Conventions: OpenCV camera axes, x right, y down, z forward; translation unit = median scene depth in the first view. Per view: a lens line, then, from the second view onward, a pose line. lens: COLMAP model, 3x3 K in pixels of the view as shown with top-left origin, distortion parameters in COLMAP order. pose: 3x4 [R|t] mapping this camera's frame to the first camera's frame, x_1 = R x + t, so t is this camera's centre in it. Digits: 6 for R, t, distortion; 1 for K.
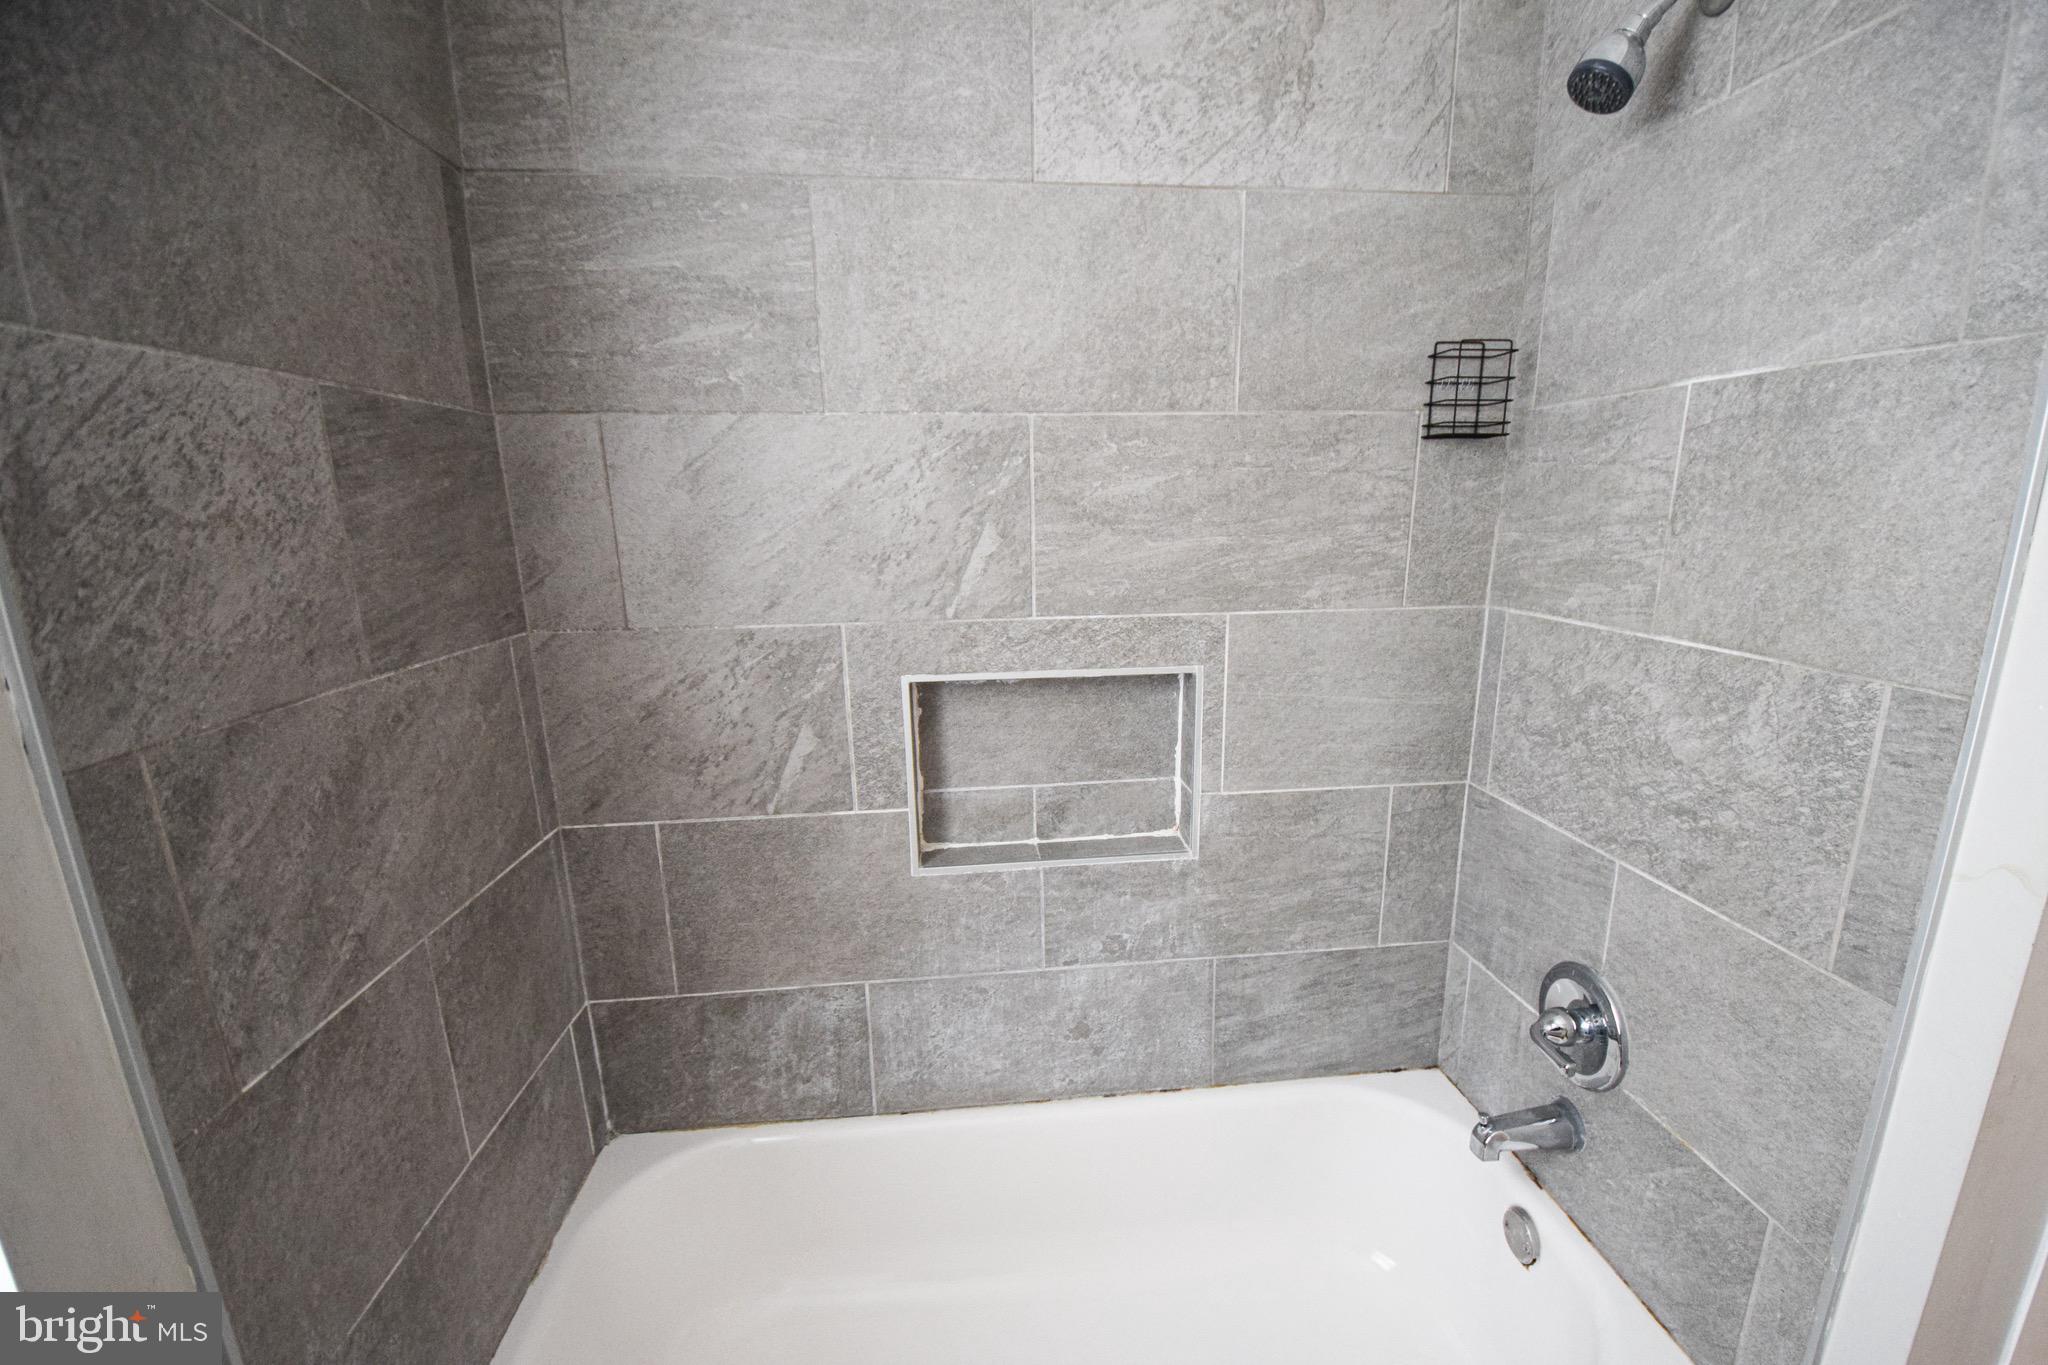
lens RADIAL K [[903.0, 0, 1049.0], [0, 903.0, 722.4], [0, 0, 1]] dist [0.009749, -0.018917]
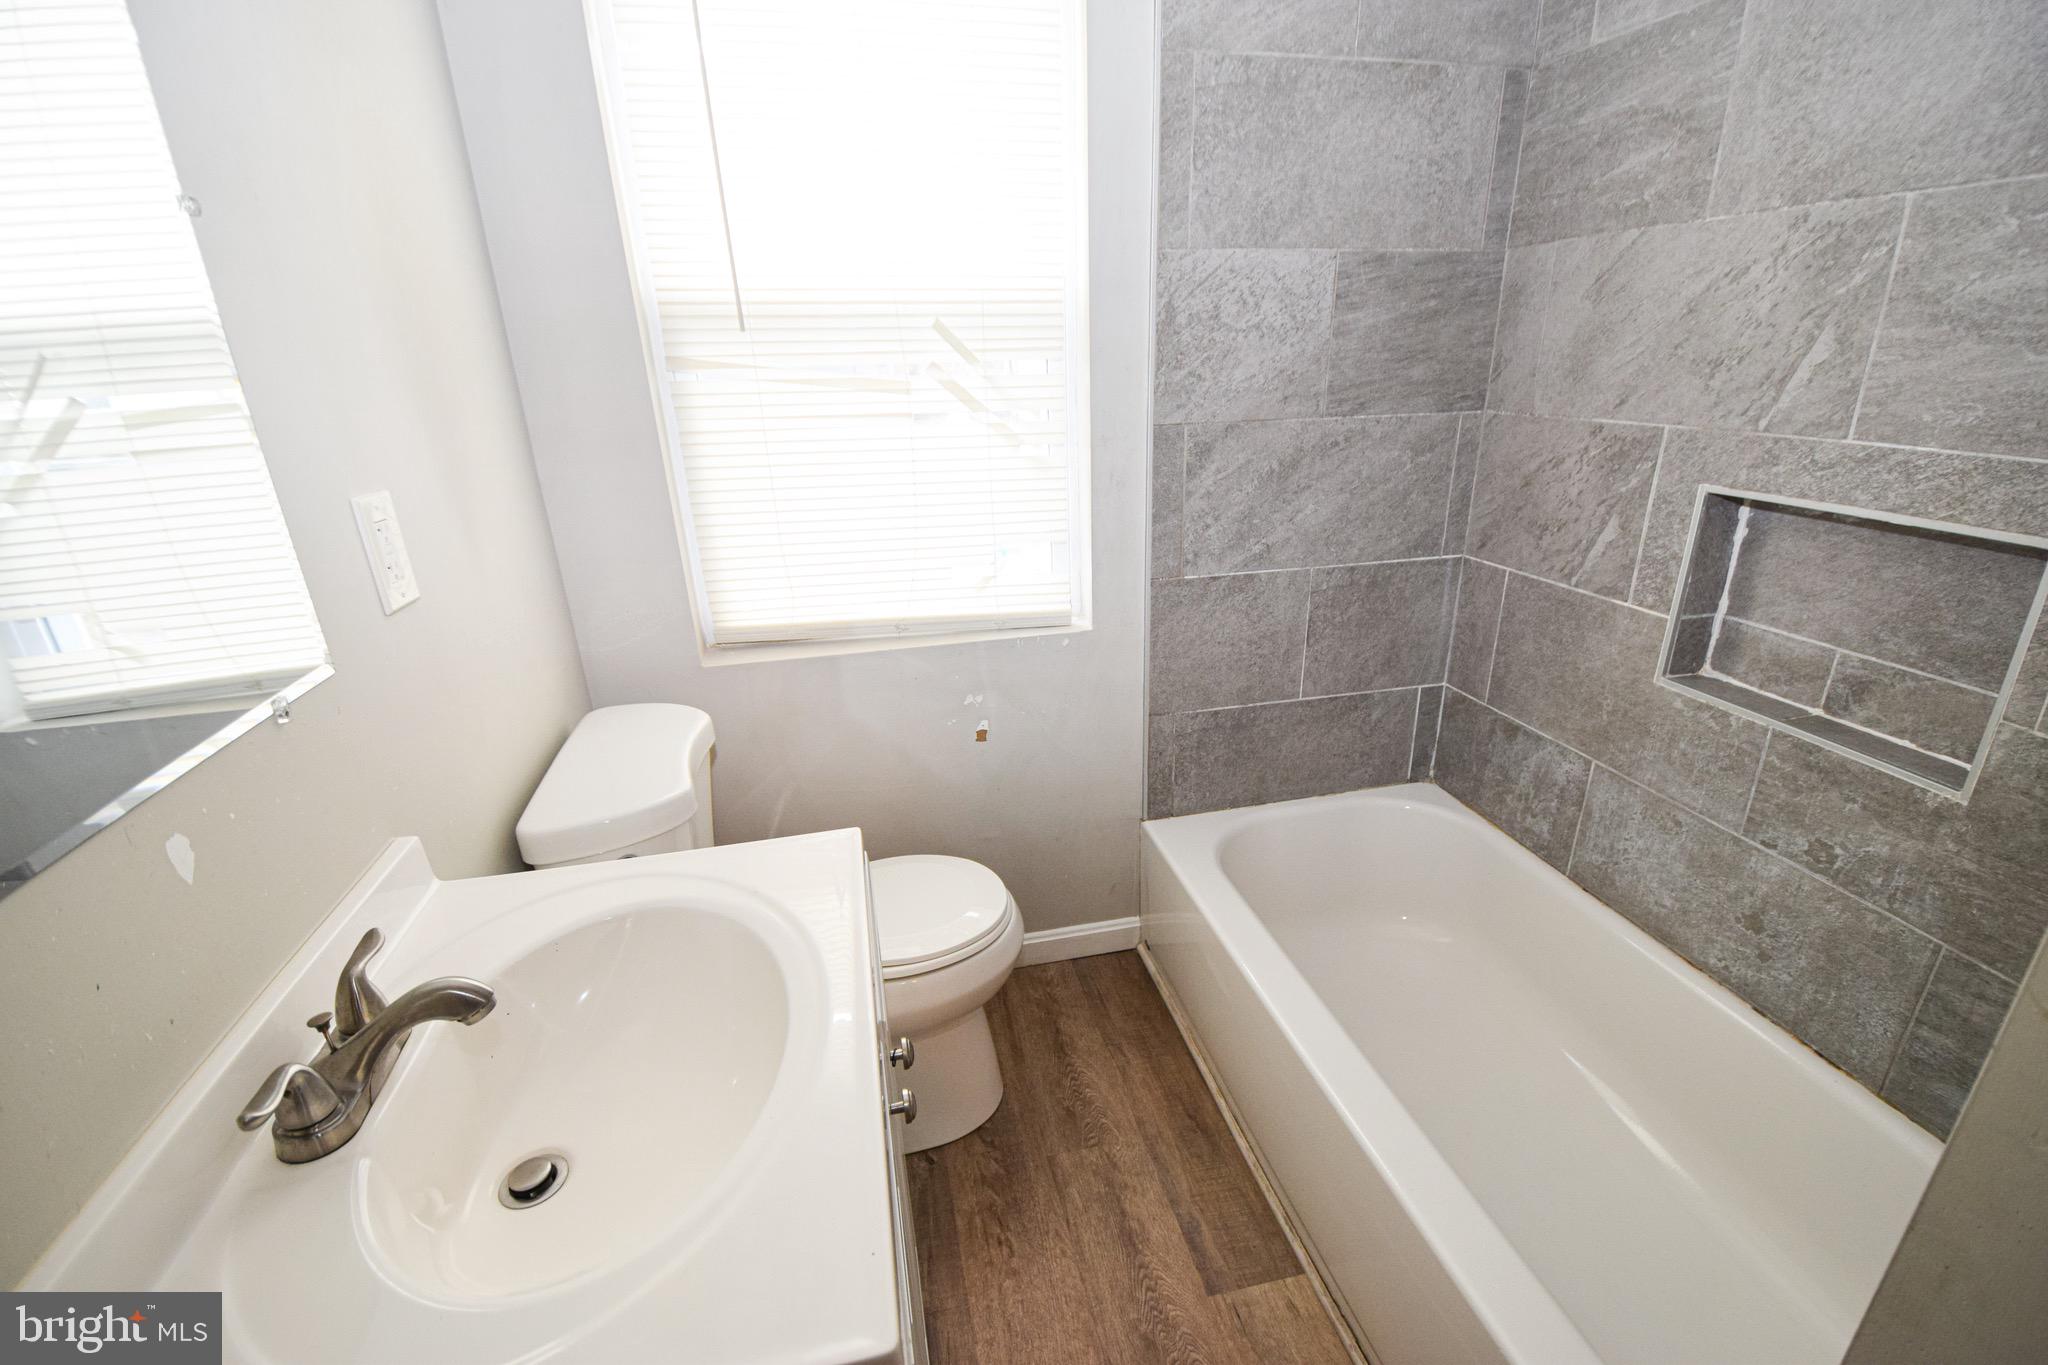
lens RADIAL K [[918.9, 0, 1042.7], [0, 918.9, 719.2], [0, 0, 1]] dist [0.016579, -0.023512]
pose [[0.103030, 0.375619, -0.921029, 0.836850], [-0.211897, 0.912991, 0.348637, -0.014510], [0.971846, 0.159243, 0.173658, 0.139880]]
